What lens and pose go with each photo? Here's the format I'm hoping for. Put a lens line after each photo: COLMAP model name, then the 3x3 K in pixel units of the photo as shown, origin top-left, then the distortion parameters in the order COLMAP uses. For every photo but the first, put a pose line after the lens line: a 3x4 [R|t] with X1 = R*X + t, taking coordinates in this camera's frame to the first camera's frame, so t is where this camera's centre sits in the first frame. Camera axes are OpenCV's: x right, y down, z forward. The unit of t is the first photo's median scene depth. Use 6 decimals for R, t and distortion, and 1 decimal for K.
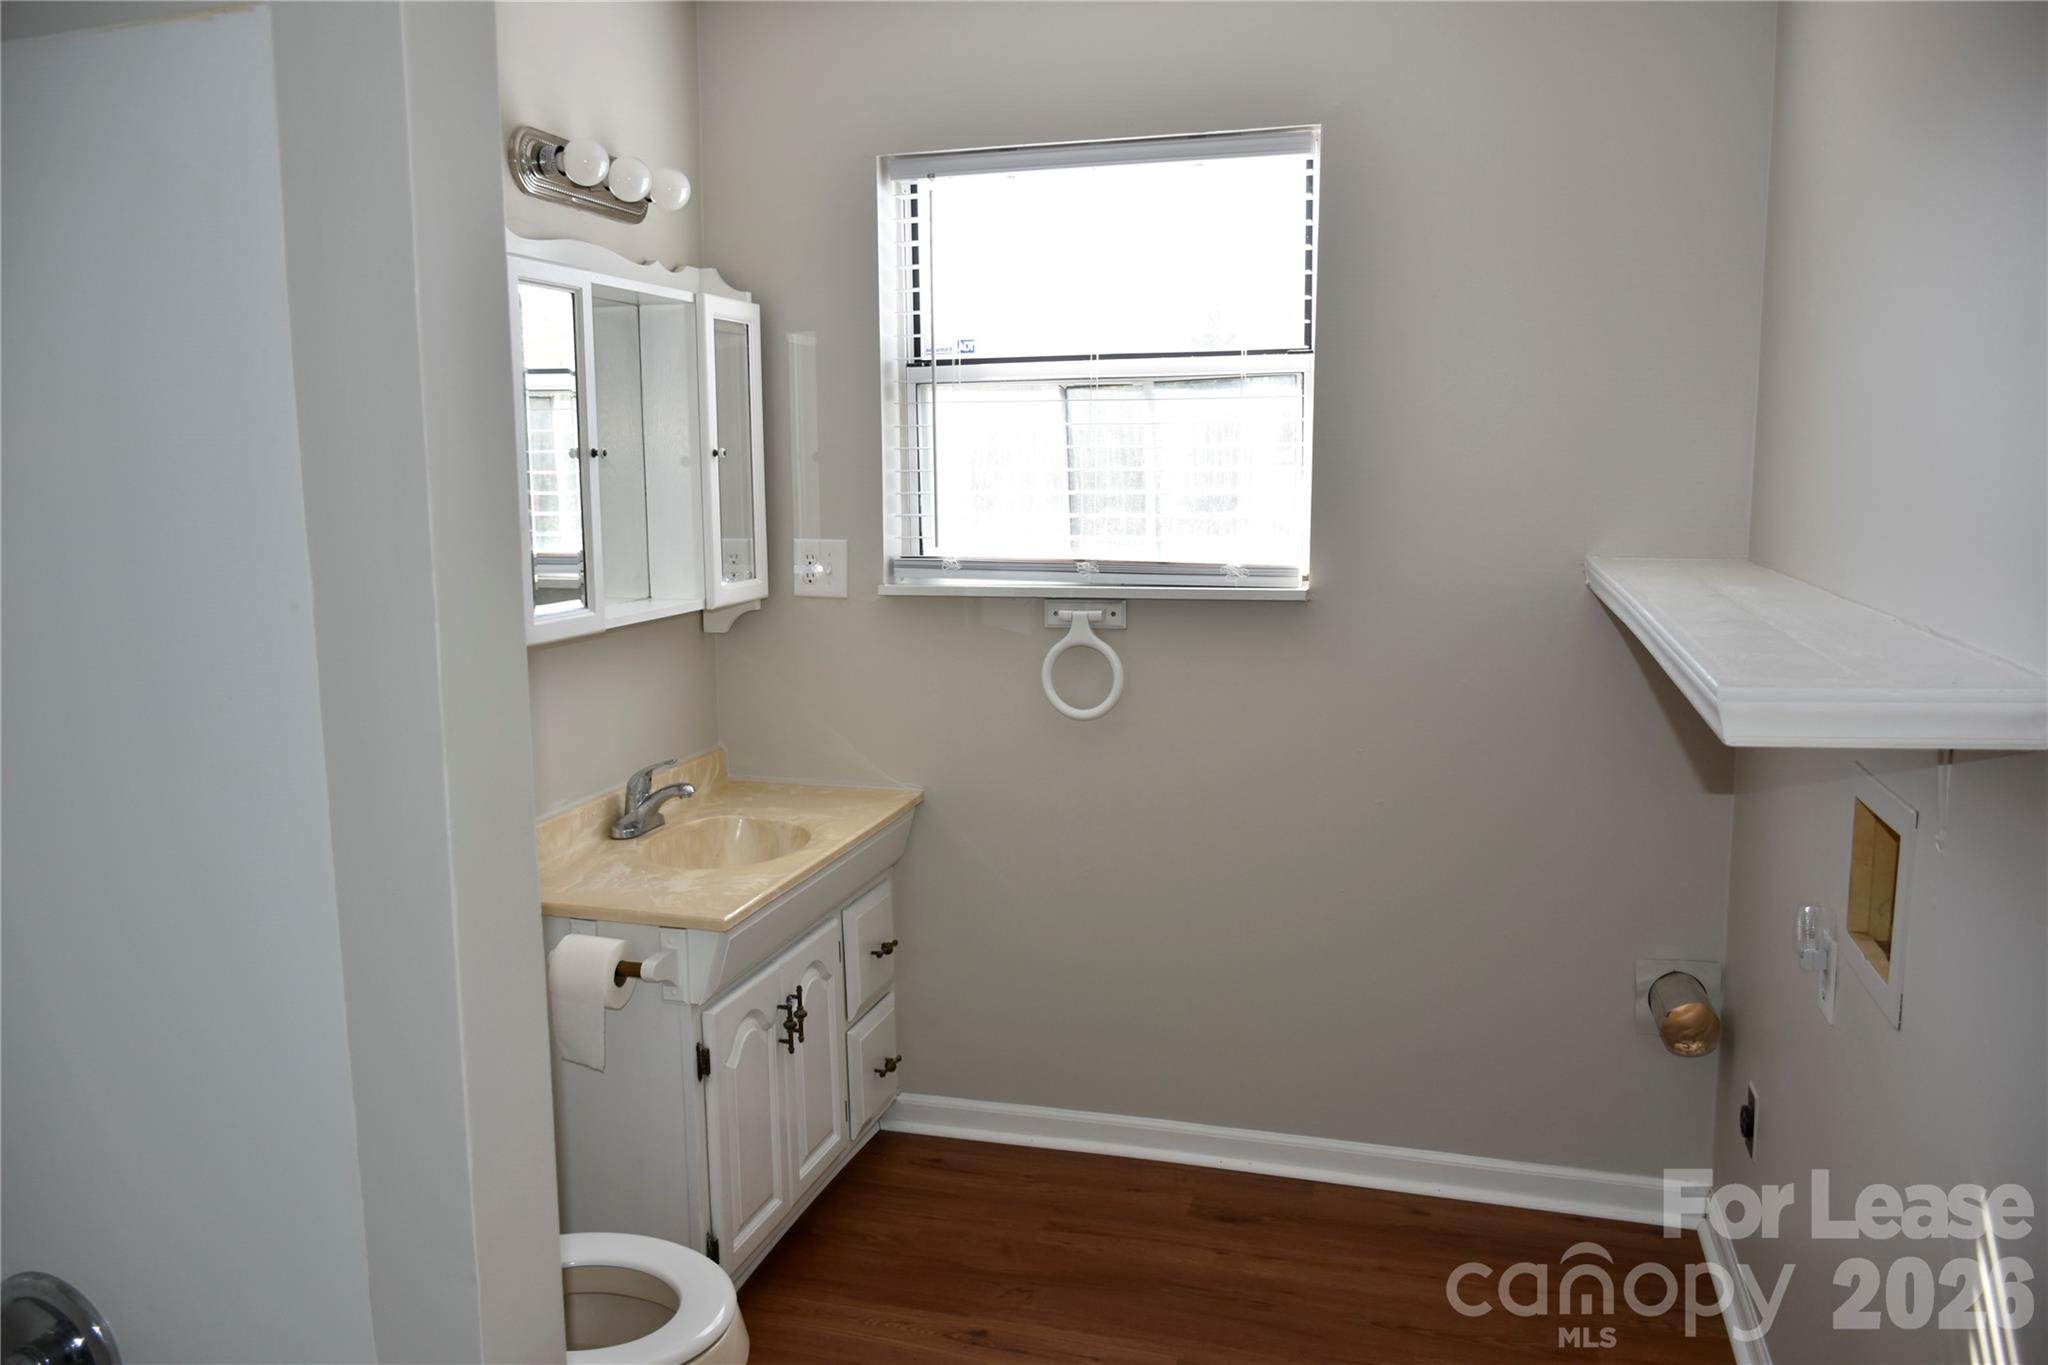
lens RADIAL K [[1595.0, 0, 1021.8], [0, 1595.0, 682.5], [0, 0, 1]] dist [-0.014204, -0.014227]
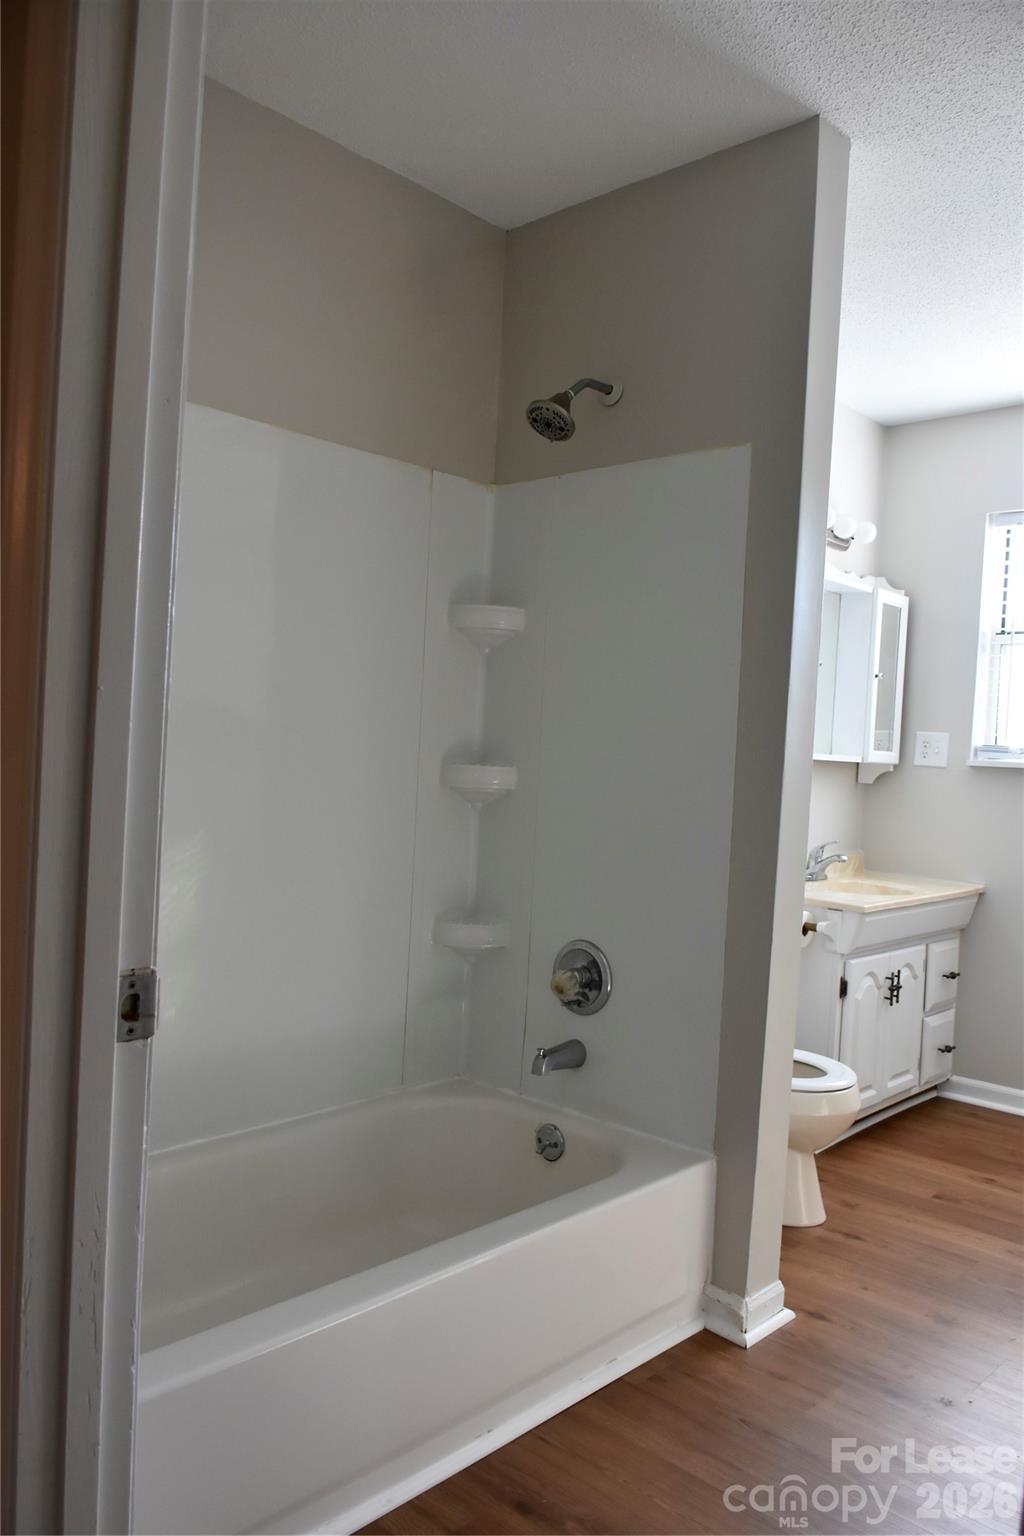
lens RADIAL K [[1196.2, 0, 512.4], [0, 1196.2, 765.8], [0, 0, 1]] dist [-0.014204, -0.014227]
pose [[0.895716, 0.068985, -0.439243, 0.035295], [-0.127349, 0.986307, -0.104790, 0.142879], [0.426000, 0.149799, 0.892236, -0.340179]]
